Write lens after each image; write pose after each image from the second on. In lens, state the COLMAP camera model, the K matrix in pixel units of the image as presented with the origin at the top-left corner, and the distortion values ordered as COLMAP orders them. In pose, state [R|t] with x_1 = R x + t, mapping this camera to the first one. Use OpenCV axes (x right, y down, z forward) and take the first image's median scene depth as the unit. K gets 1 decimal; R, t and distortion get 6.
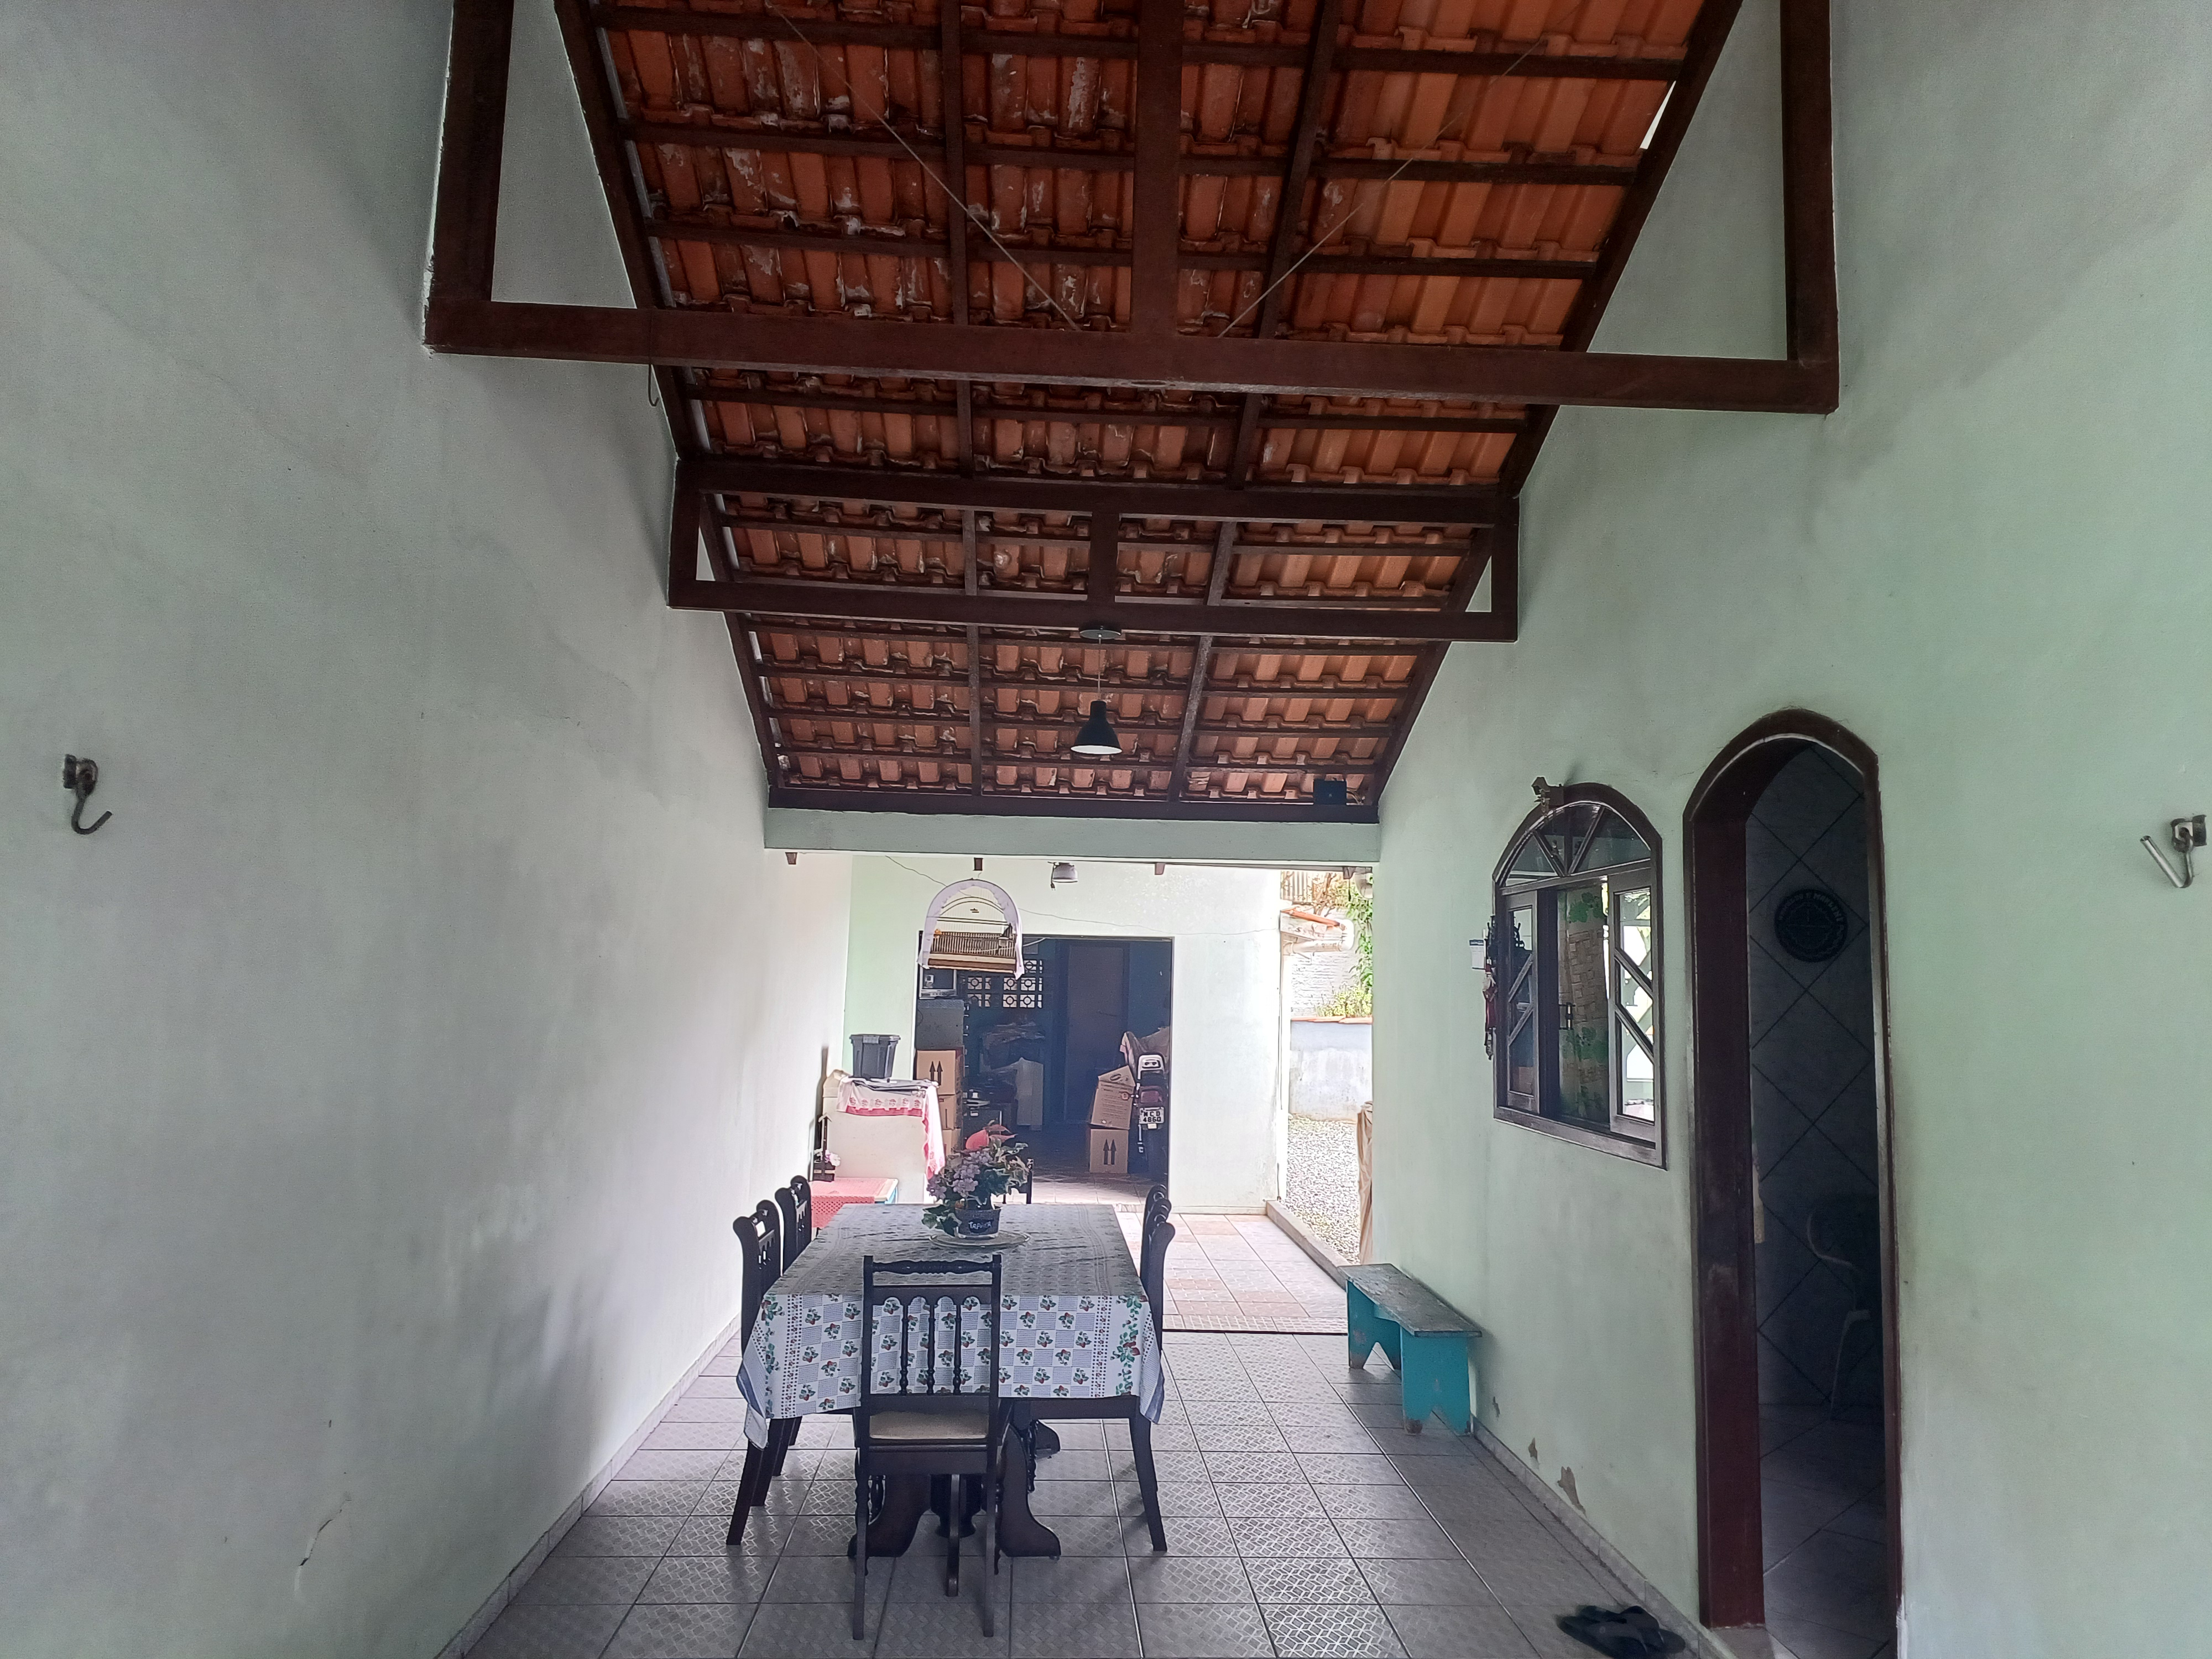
lens RADIAL K [[1490.1, 0, 1115.8], [0, 1490.1, 830.7], [0, 0, 1]] dist [-0.005632, -0.010424]
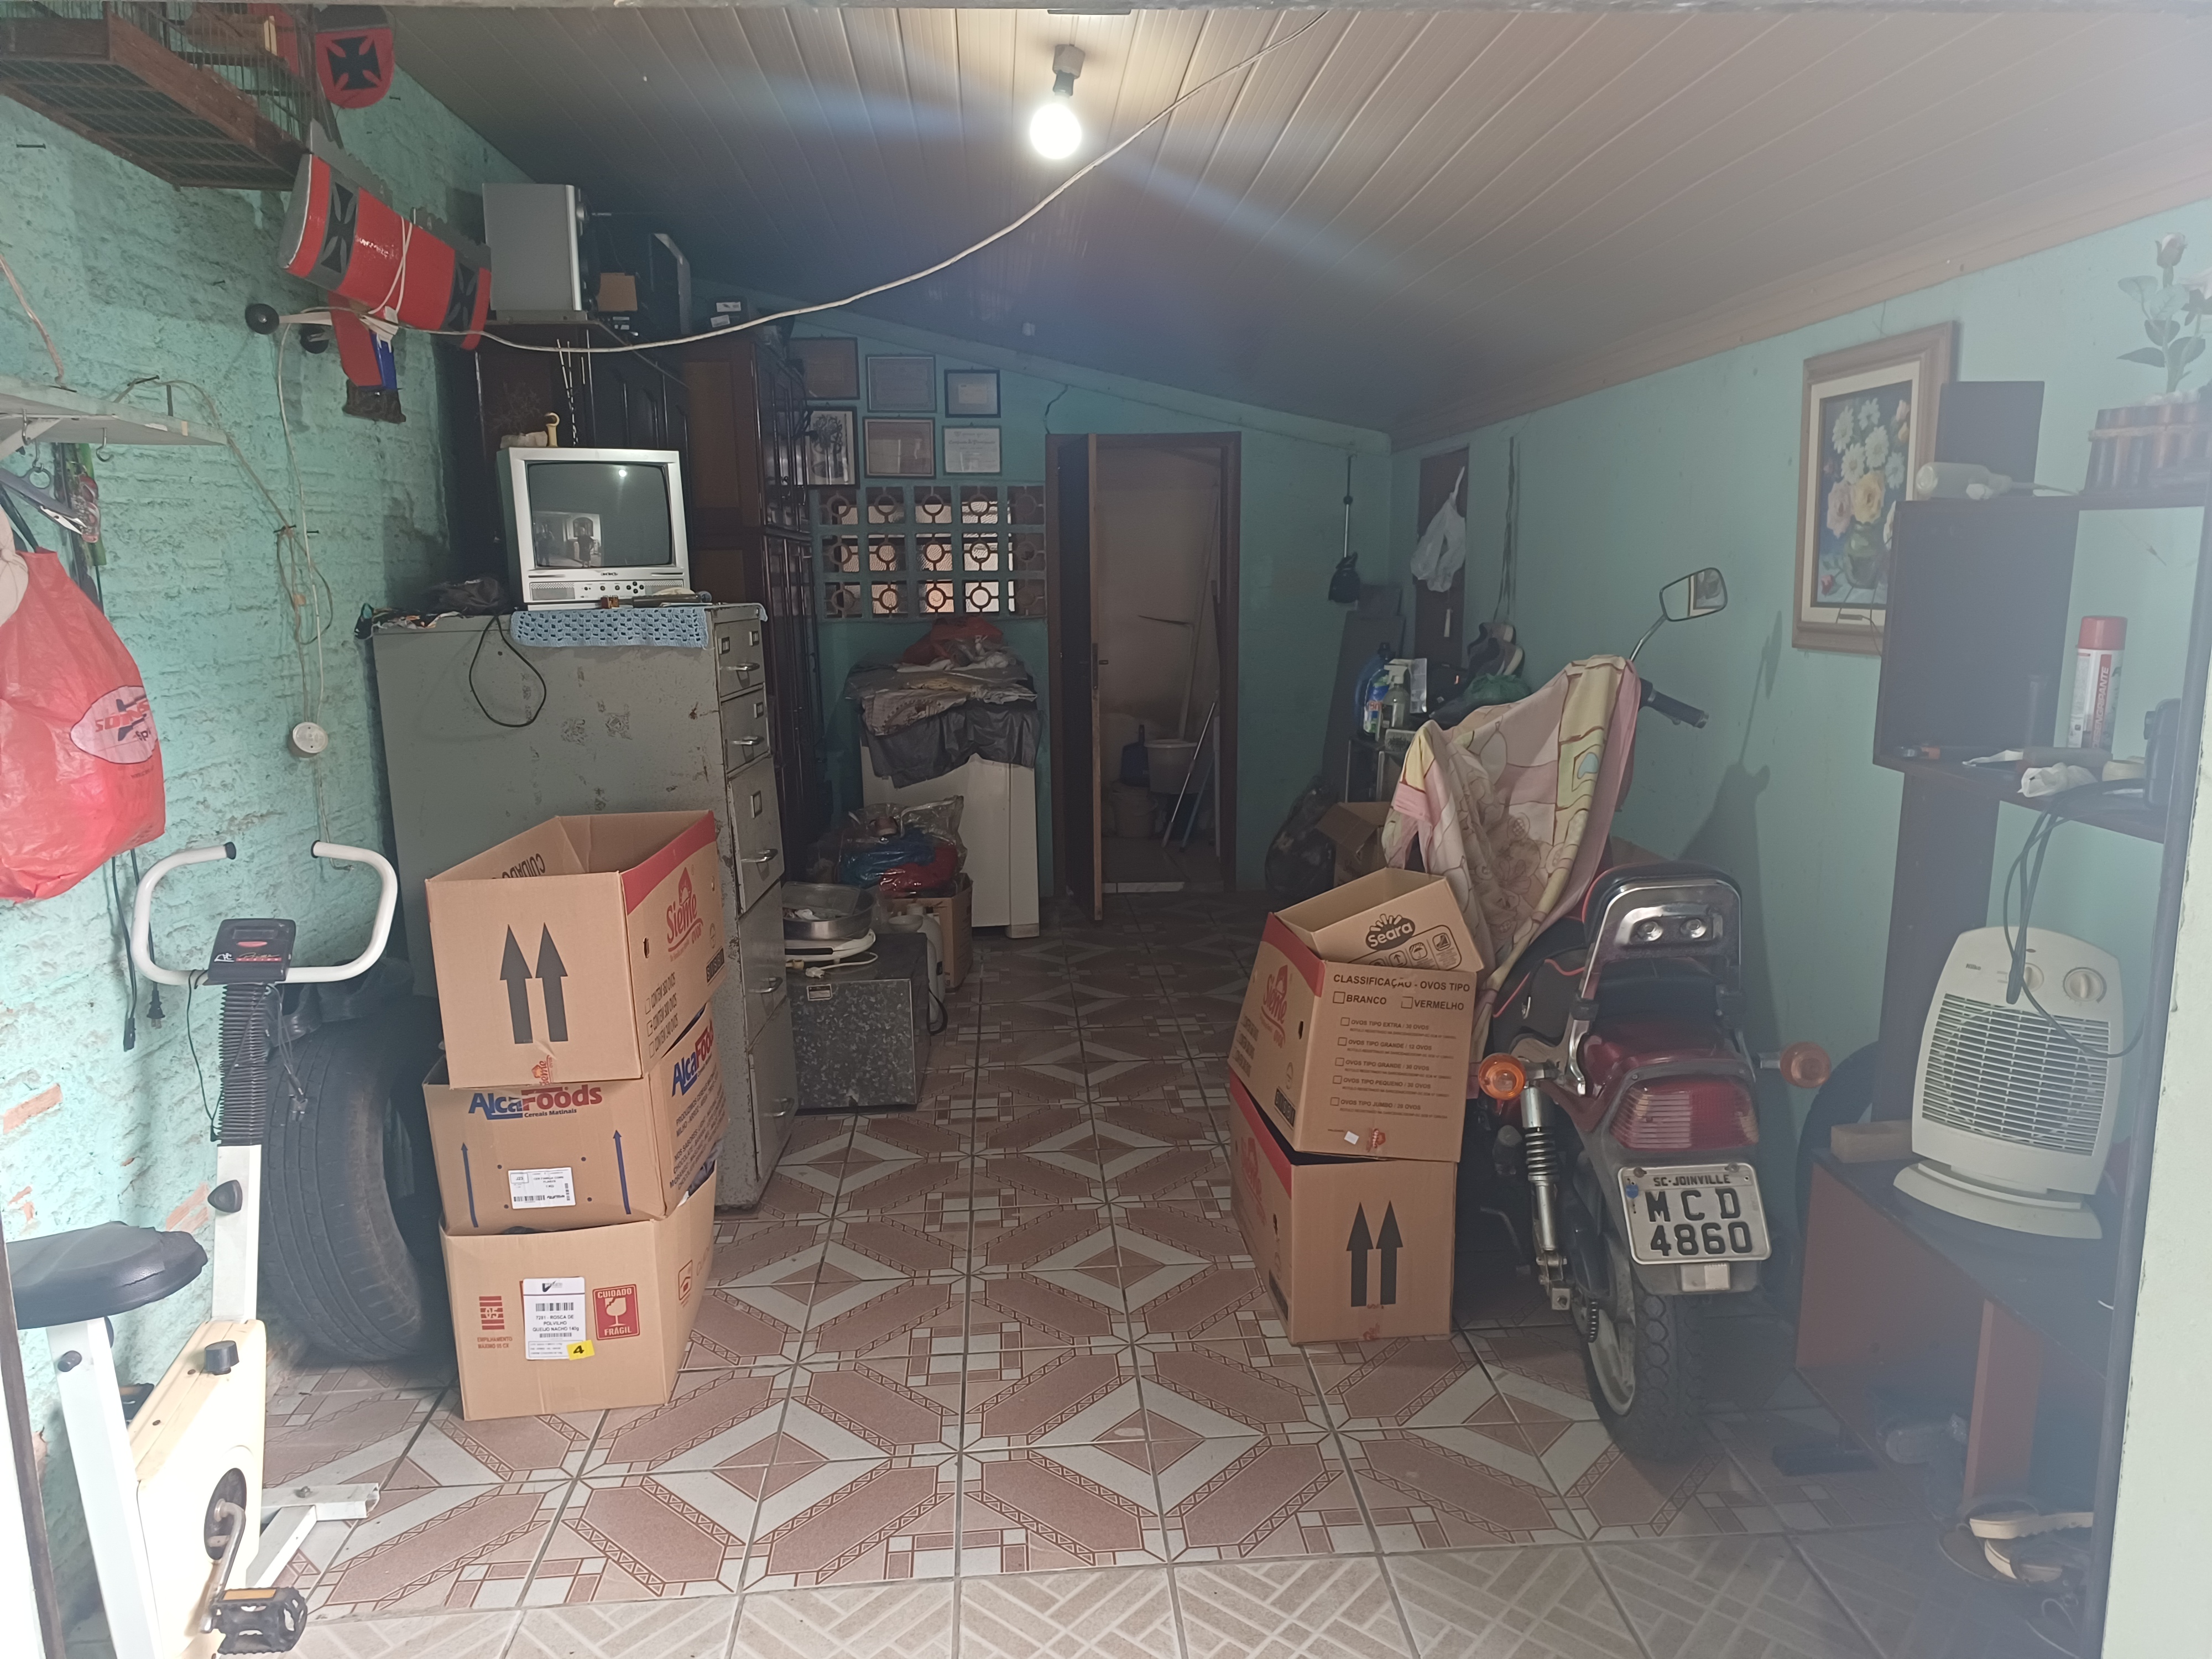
lens RADIAL K [[1490.1, 0, 1108.9], [0, 1490.1, 839.5], [0, 0, 1]] dist [-0.005632, -0.010424]
pose [[0.998718, -0.049296, 0.011514, -0.035206], [0.044161, 0.959598, 0.277889, 0.071585], [-0.024747, -0.277024, 0.960544, 0.637642]]
